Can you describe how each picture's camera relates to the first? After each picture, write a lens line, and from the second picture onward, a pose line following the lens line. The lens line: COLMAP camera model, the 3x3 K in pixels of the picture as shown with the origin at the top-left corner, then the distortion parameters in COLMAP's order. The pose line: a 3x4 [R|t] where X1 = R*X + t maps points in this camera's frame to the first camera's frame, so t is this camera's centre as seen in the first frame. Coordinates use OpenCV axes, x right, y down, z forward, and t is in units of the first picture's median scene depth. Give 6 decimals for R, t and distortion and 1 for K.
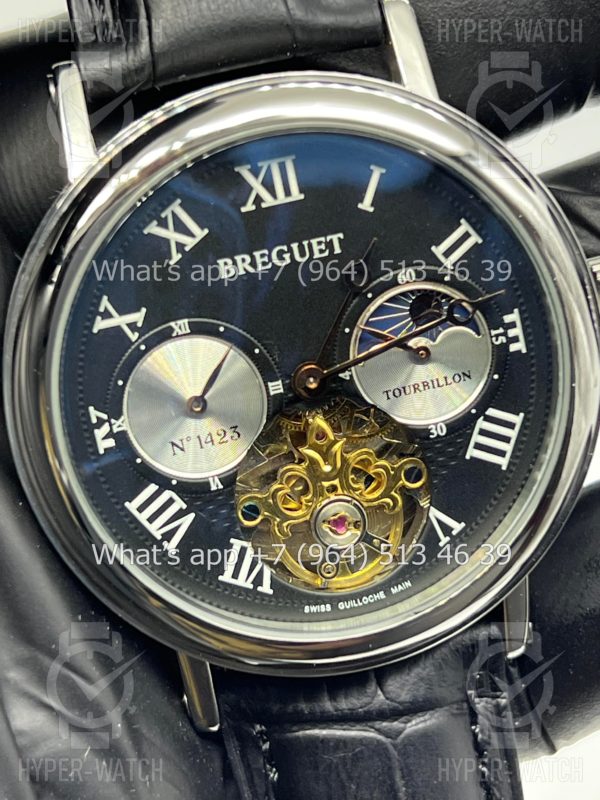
lens RADIAL K [[1930.7, 0, 300.0], [0, 1930.7, 400.0], [0, 0, 1]] dist [0.311753, -0.213066]
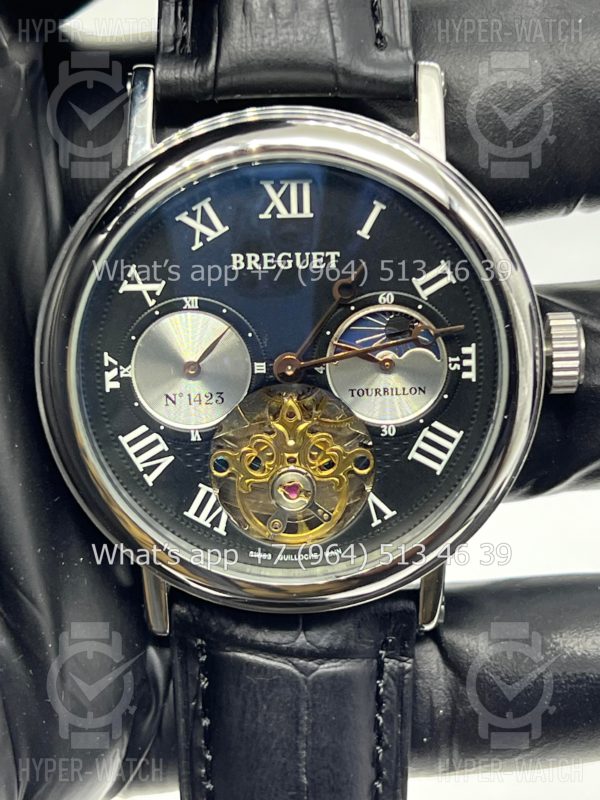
lens RADIAL K [[1891.2, 0, 300.0], [0, 1891.2, 400.0], [0, 0, 1]] dist [0.377542, 0.451001]
pose [[0.972862, 0.205642, -0.106066, 0.139192], [-0.201720, 0.978335, 0.046584, -0.046286], [0.113348, -0.023924, 0.993267, -0.160073]]
